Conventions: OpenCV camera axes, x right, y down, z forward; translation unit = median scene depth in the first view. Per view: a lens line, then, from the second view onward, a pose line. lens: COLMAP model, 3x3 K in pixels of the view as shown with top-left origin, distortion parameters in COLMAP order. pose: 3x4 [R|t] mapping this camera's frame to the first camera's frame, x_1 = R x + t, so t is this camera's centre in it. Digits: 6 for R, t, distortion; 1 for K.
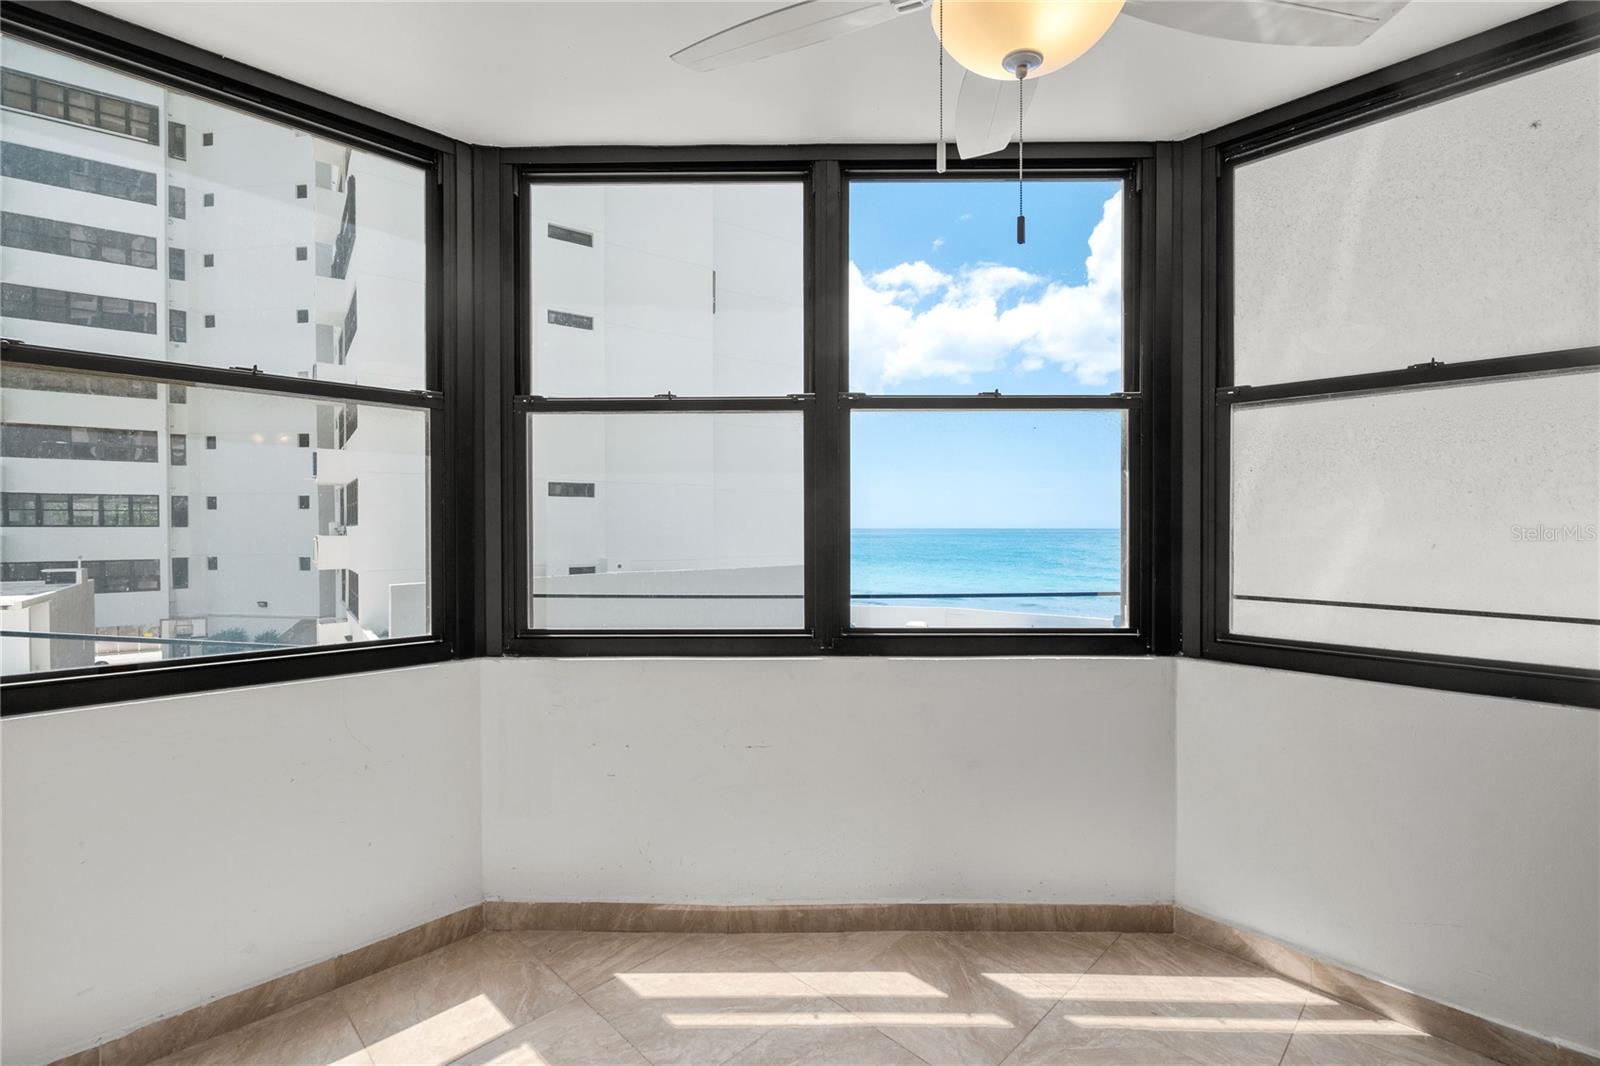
lens RADIAL K [[727.1, 0, 787.7], [0, 727.1, 535.4], [0, 0, 1]] dist [-0.003988, 0.004669]
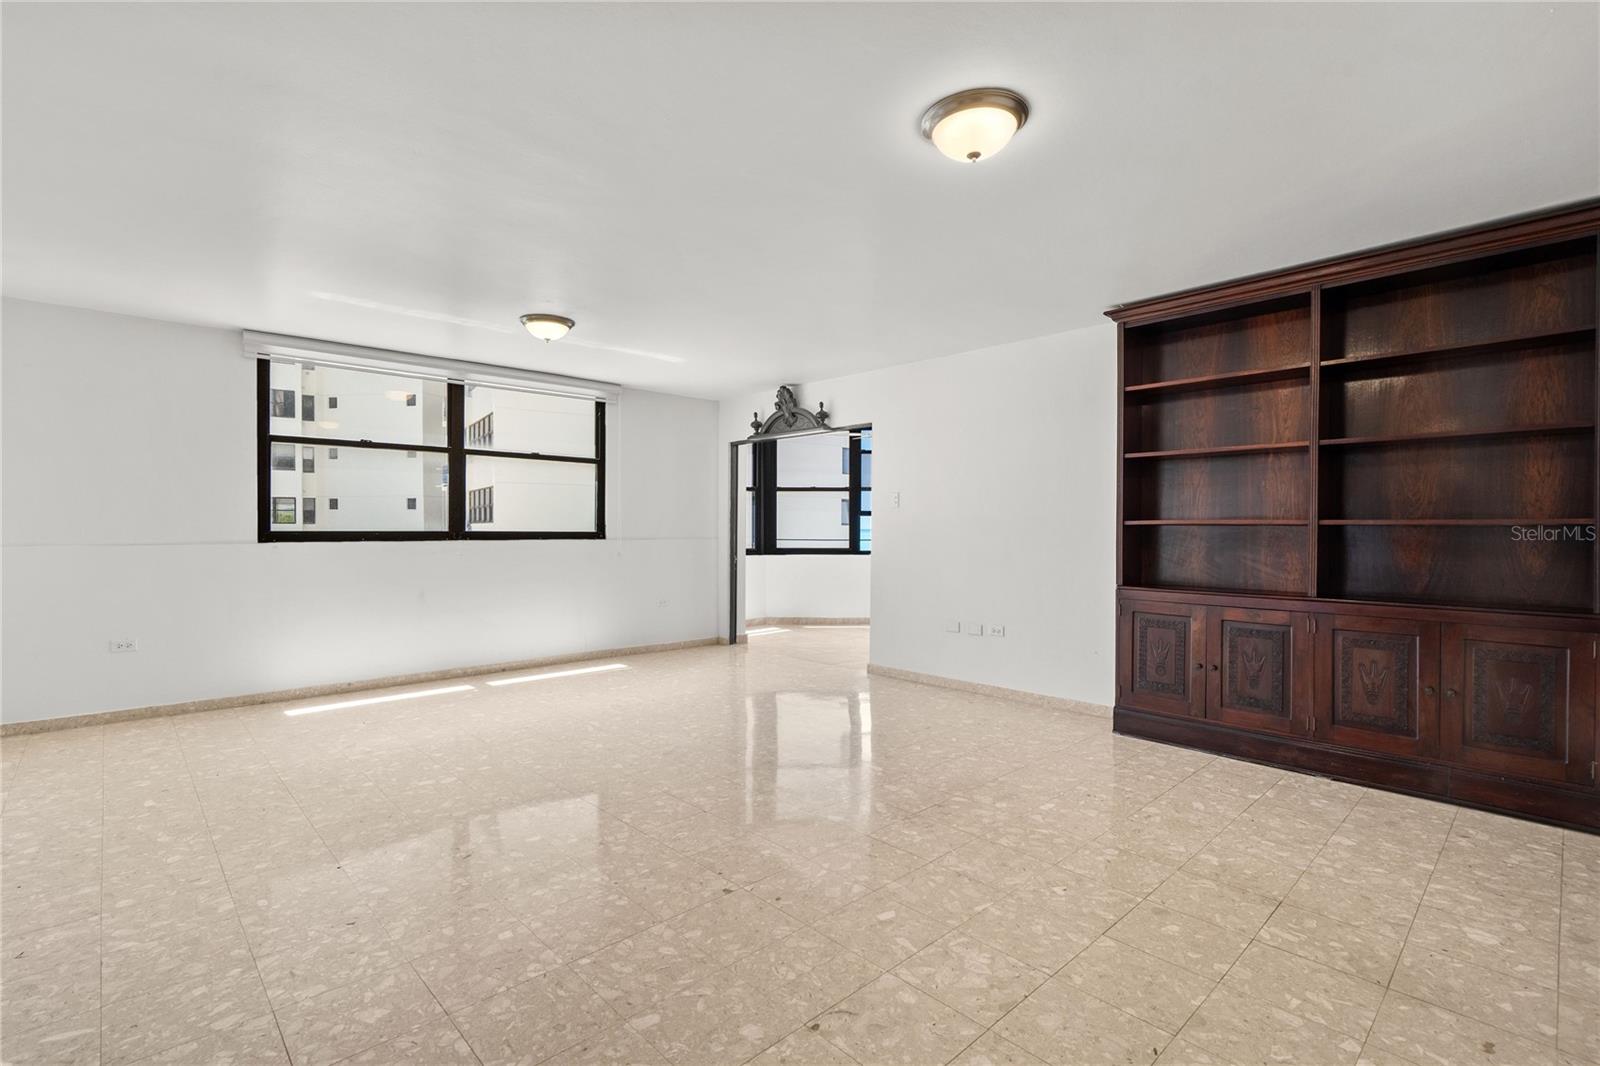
lens RADIAL K [[727.1, 0, 796.9], [0, 727.1, 530.2], [0, 0, 1]] dist [-0.003988, 0.004669]
pose [[0.999921, 0.003620, -0.012010, -0.208211], [-0.003697, 0.999973, -0.006364, 0.060417], [0.011987, 0.006408, 0.999908, -2.847621]]
